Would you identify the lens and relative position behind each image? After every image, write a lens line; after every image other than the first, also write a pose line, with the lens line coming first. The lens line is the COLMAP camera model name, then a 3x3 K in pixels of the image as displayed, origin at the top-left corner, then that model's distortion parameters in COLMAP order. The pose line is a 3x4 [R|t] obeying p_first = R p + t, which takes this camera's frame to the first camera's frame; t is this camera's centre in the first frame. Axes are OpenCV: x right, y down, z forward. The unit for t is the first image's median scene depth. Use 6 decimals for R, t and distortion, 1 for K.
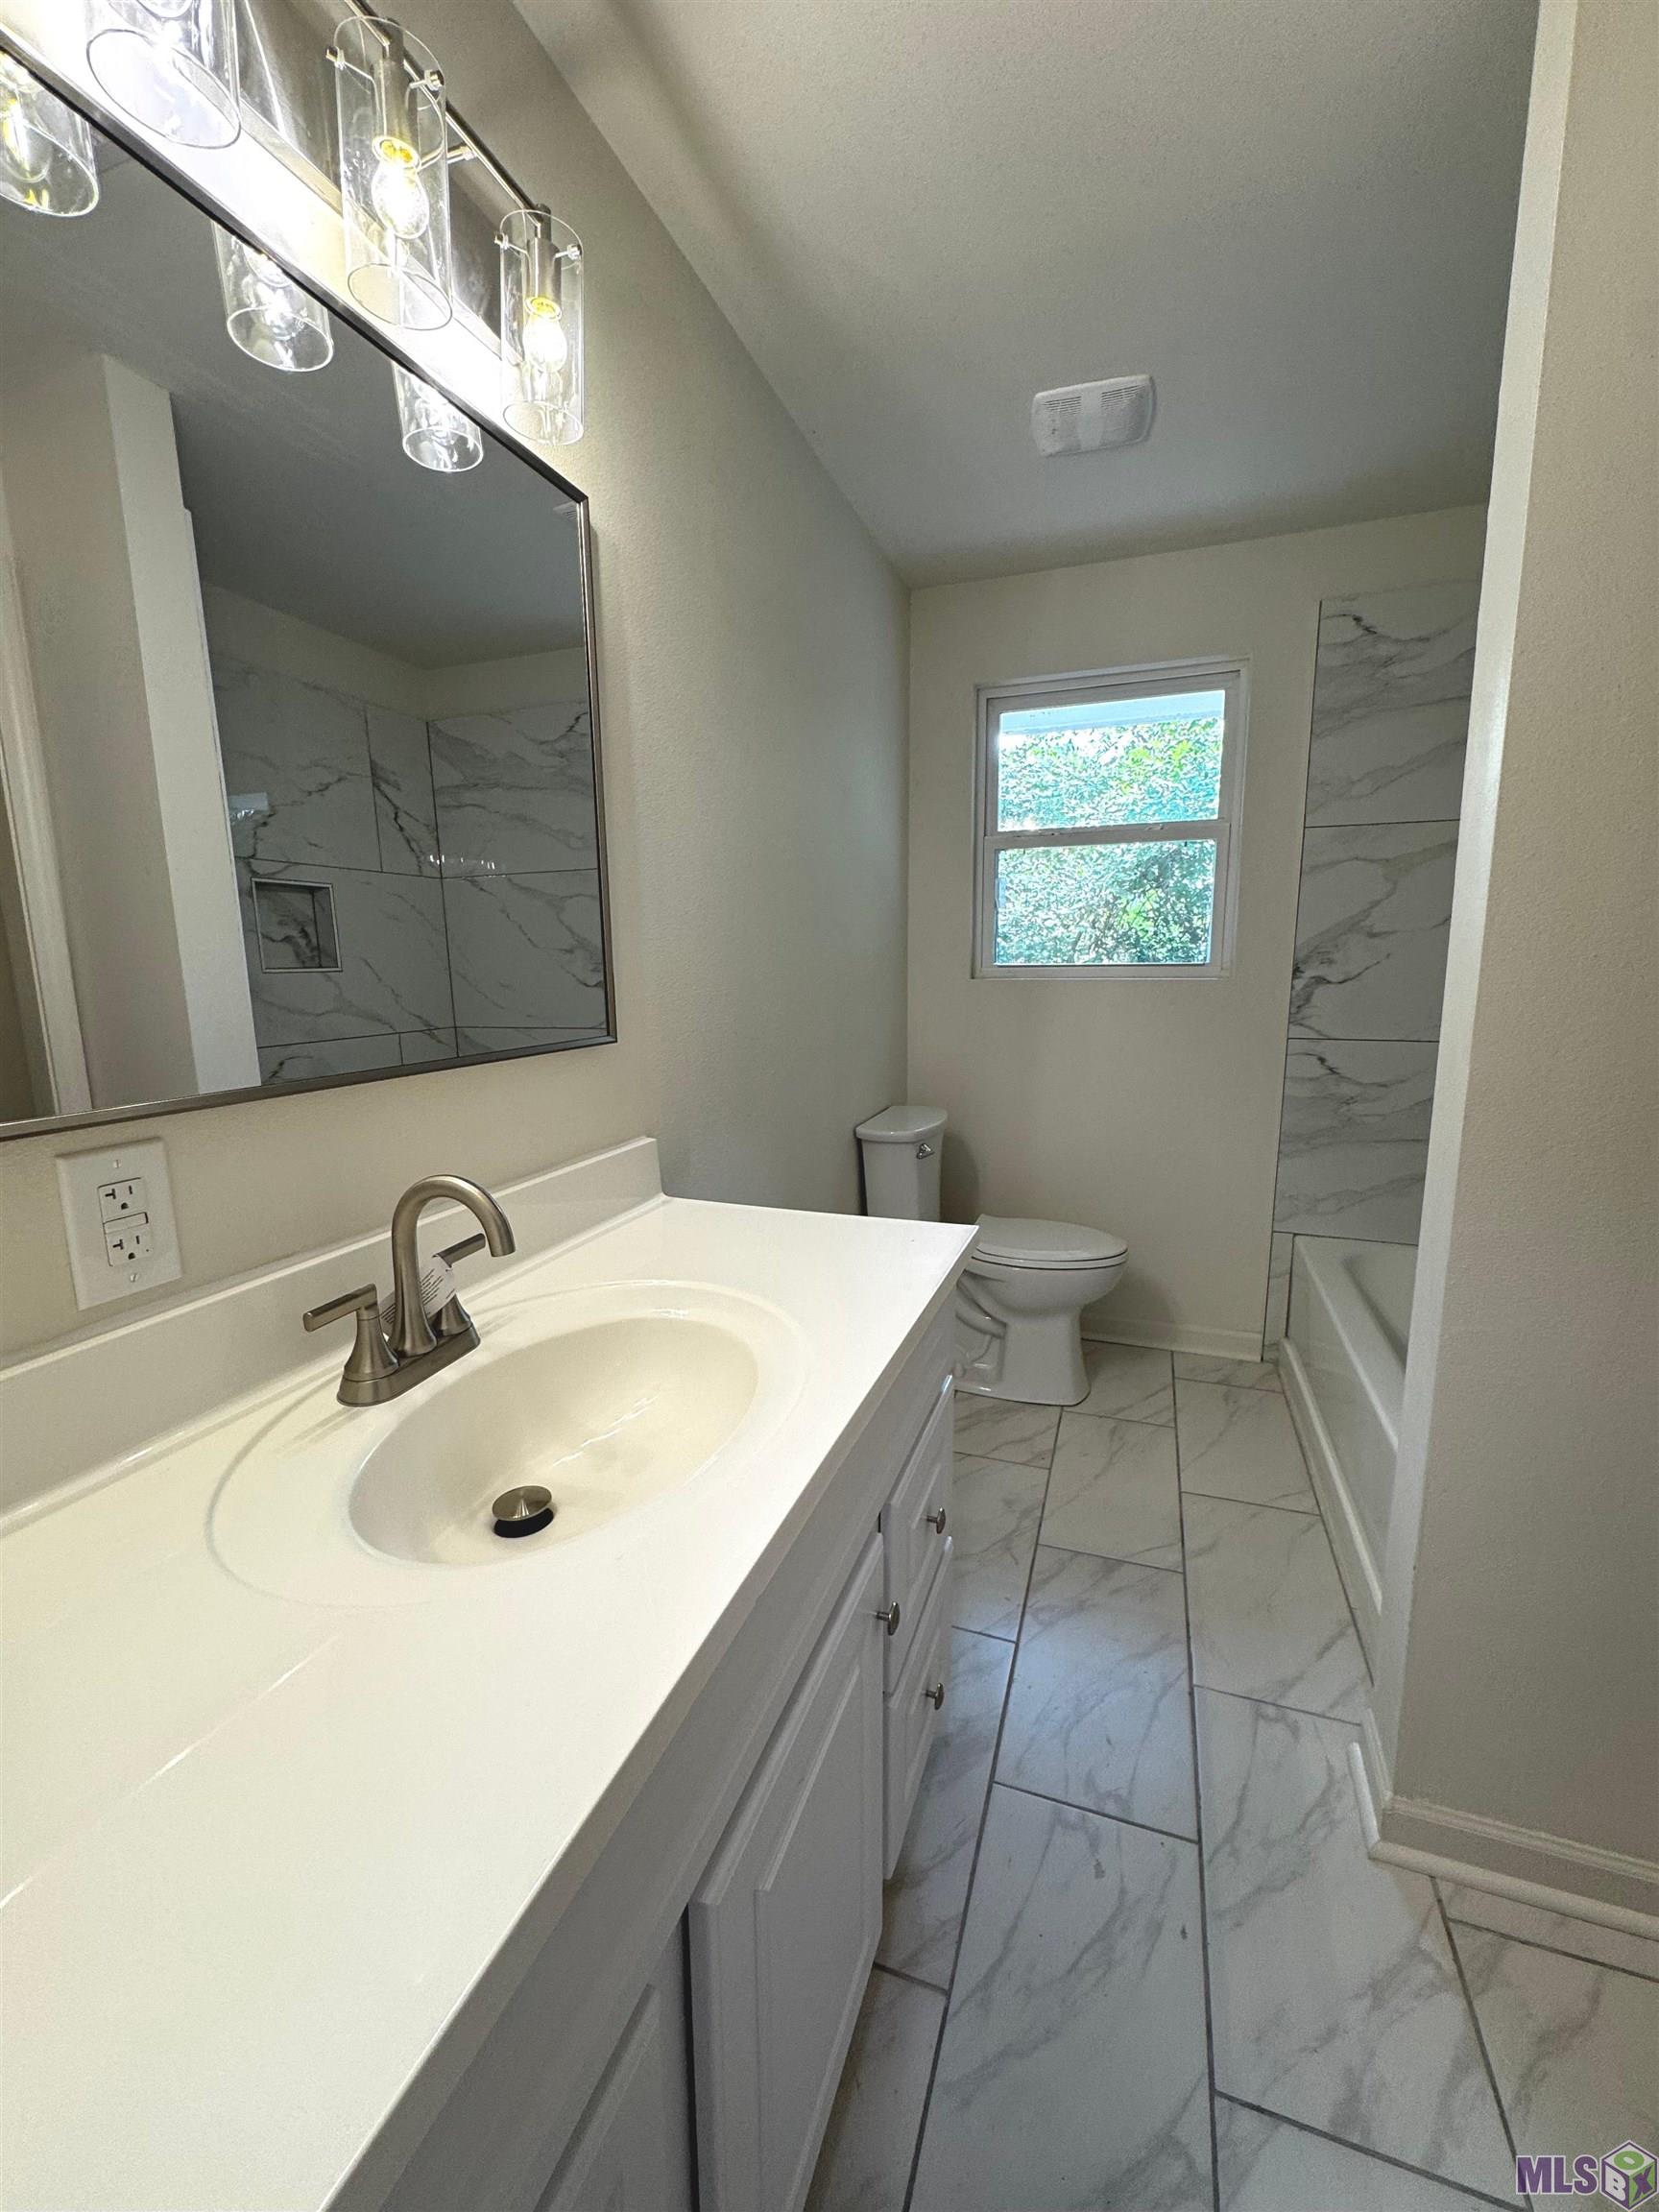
lens RADIAL K [[885.1, 0, 833.1], [0, 885.1, 1098.2], [0, 0, 1]] dist [-0.008742, 0.001749]
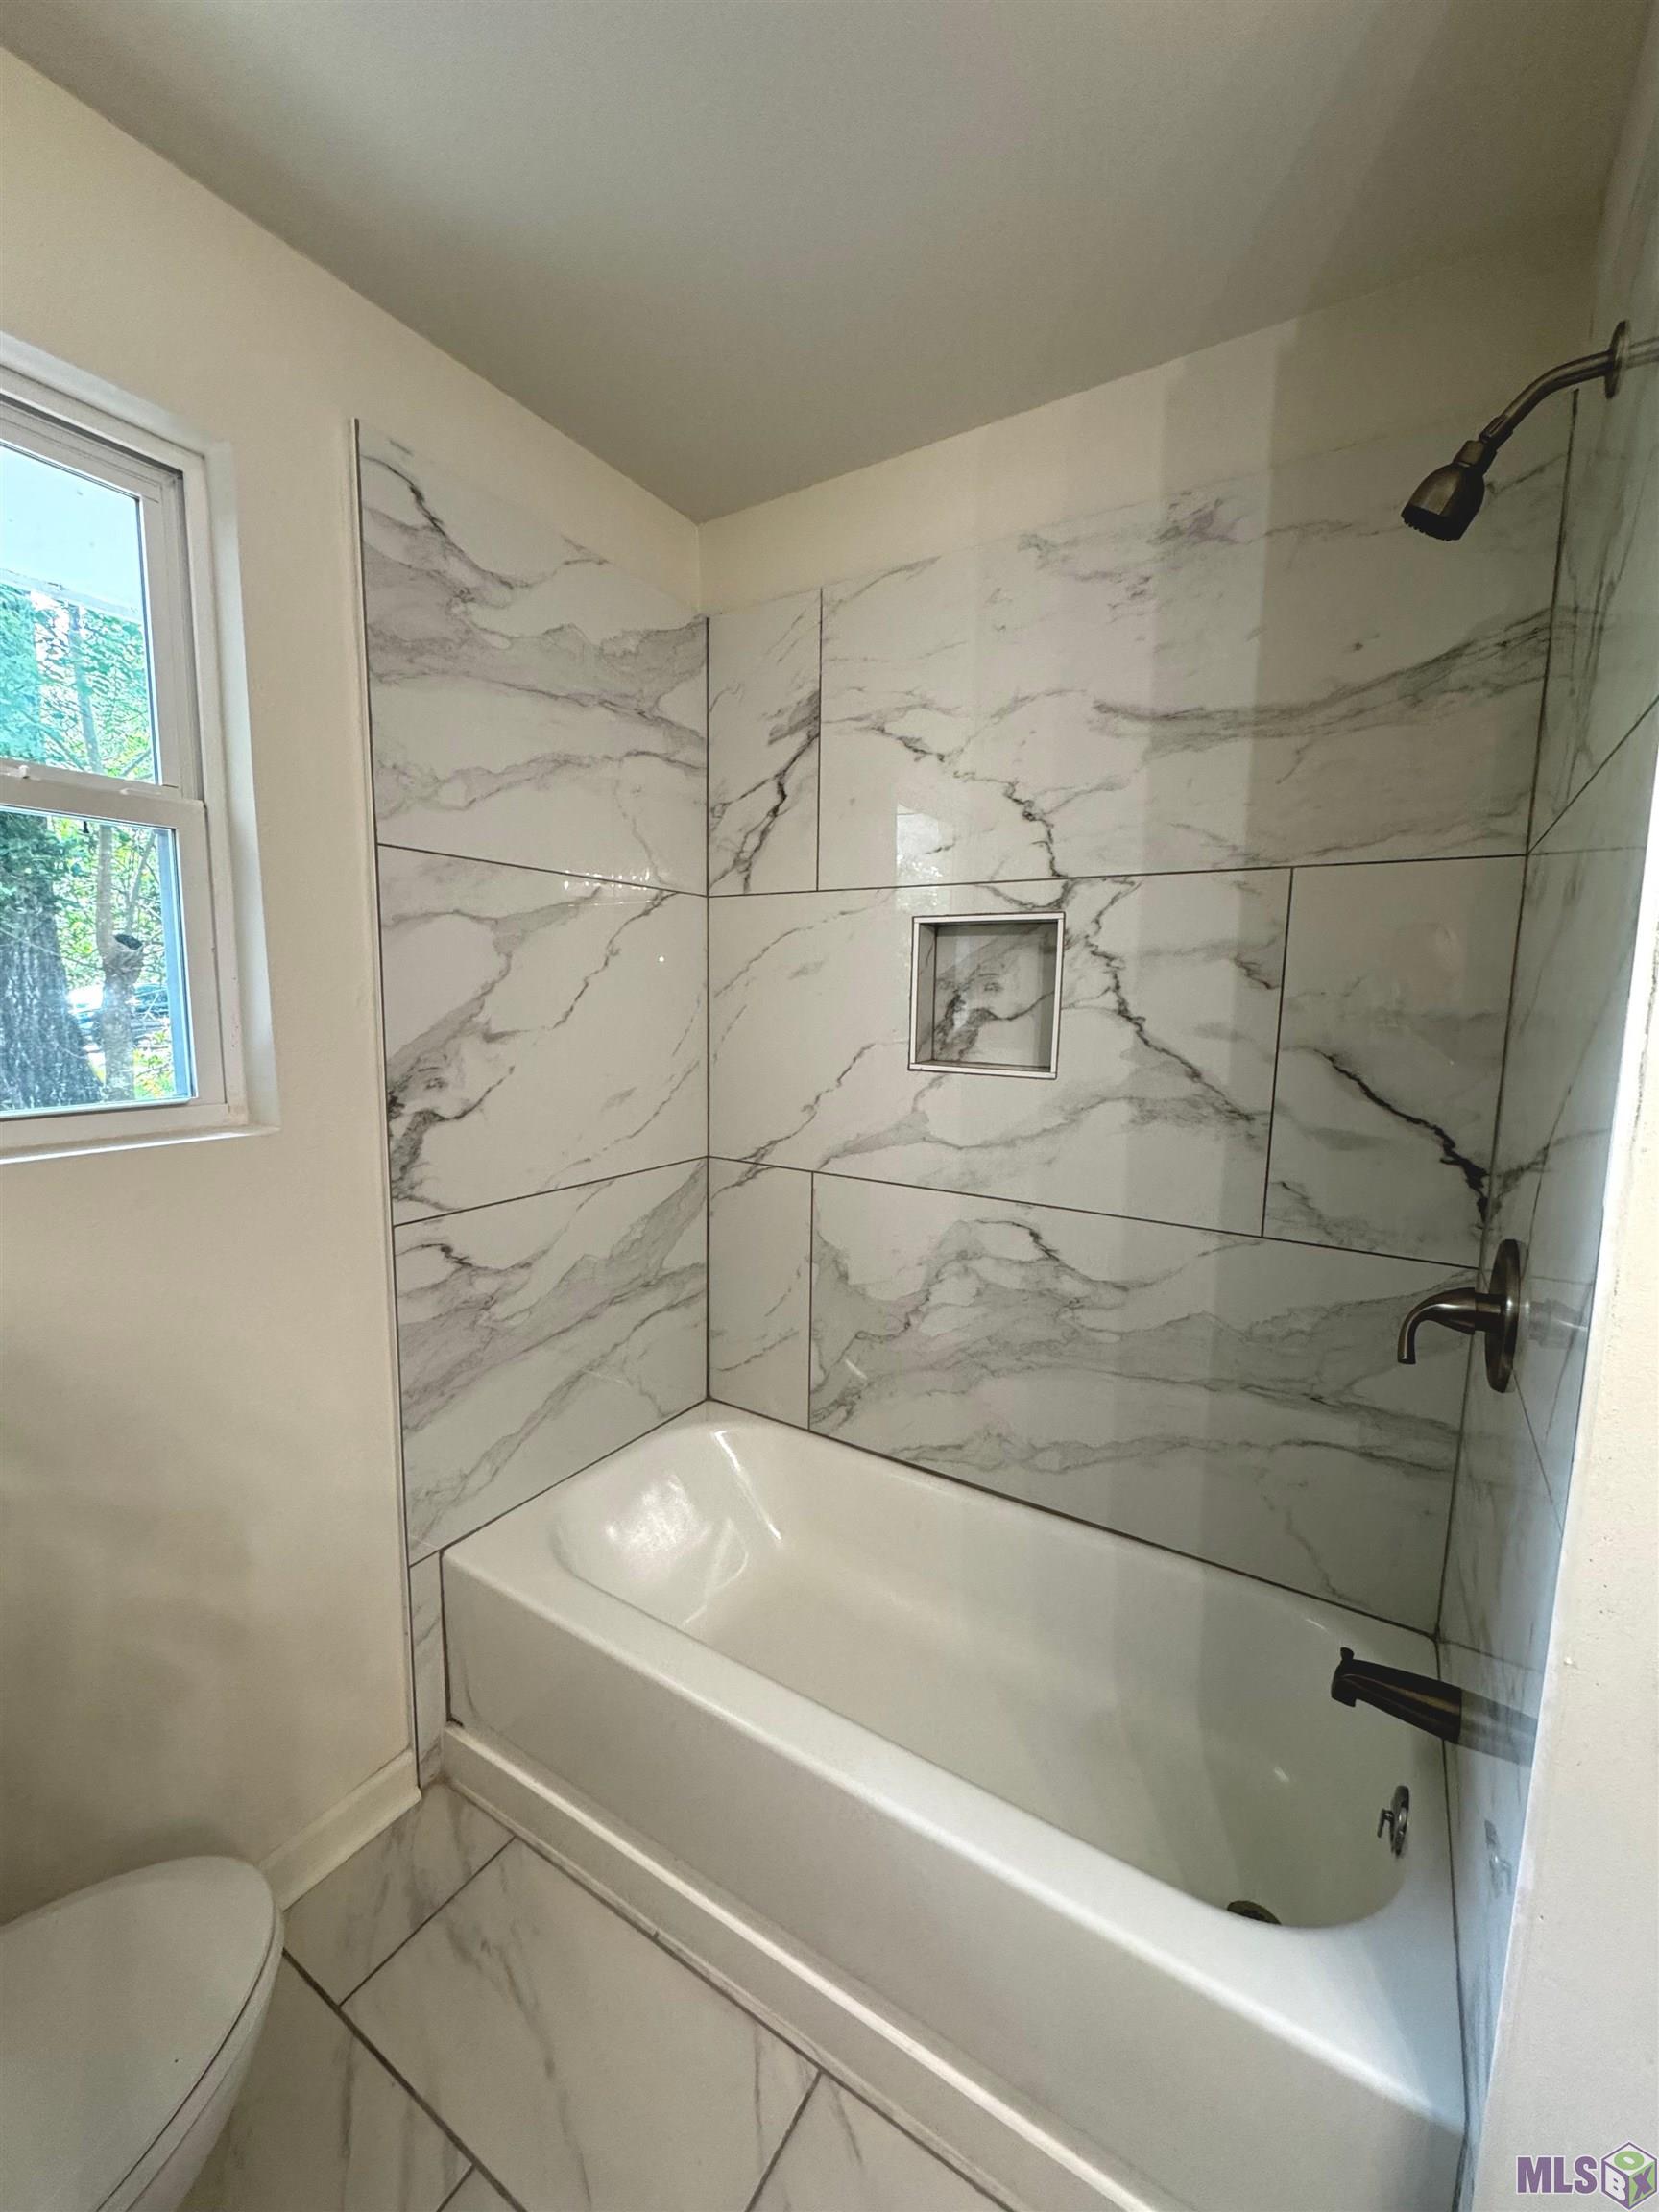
lens RADIAL K [[885.1, 0, 833.6], [0, 885.1, 1106.6], [0, 0, 1]] dist [-0.008742, 0.001749]
pose [[0.210456, -0.105691, 0.971873, 0.051300], [0.153373, 0.985398, 0.073949, -0.142513], [-0.965497, 0.133496, 0.223593, 0.618907]]
